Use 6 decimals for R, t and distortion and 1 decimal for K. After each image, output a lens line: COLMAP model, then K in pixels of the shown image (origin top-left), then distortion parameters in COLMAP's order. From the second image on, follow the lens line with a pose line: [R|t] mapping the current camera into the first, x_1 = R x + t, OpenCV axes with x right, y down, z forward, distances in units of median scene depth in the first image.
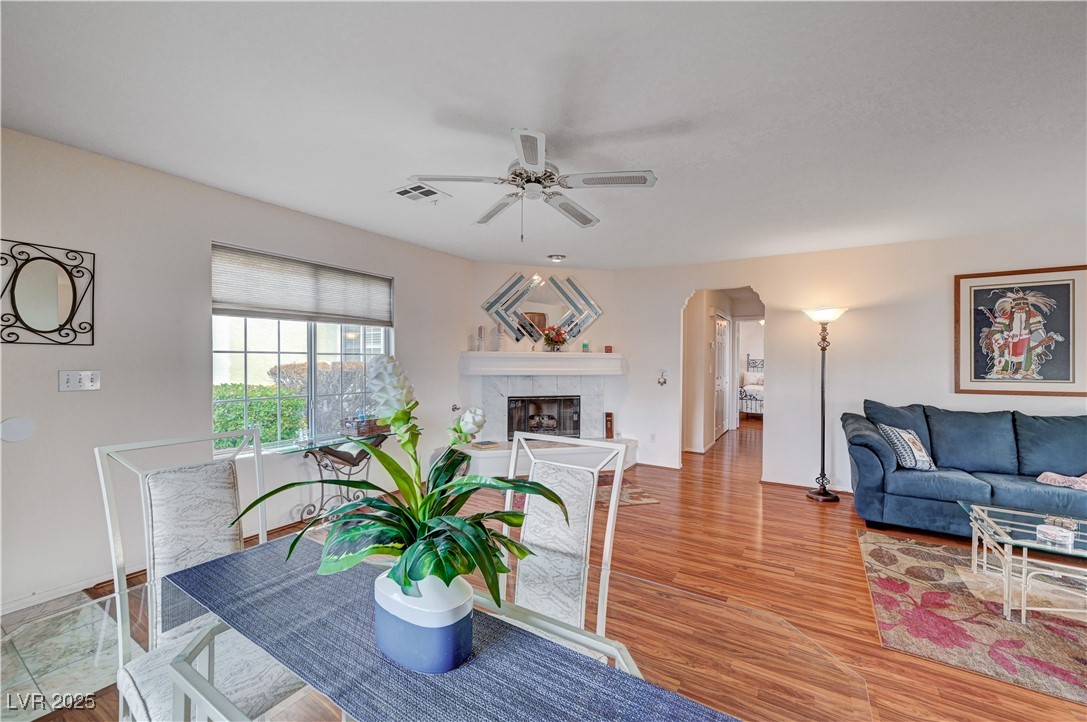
lens RADIAL K [[432.0, 0, 544.8], [0, 432.0, 362.5], [0, 0, 1]] dist [0.000925, -0.000476]
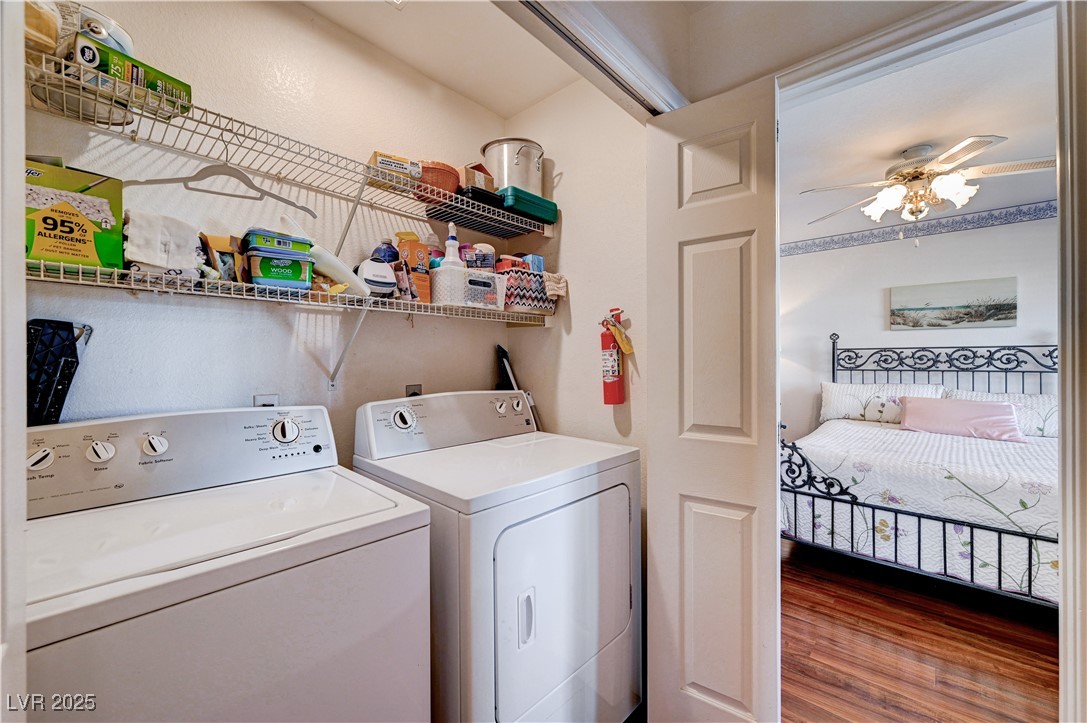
lens RADIAL K [[432.0, 0, 544.9], [0, 432.0, 359.3], [0, 0, 1]] dist [0.000925, -0.000476]
pose [[0.981962, -0.009755, -0.188826, 0.881364], [0.008072, 0.999921, -0.009682, 0.010592], [0.188906, 0.007983, 0.981963, 1.751662]]
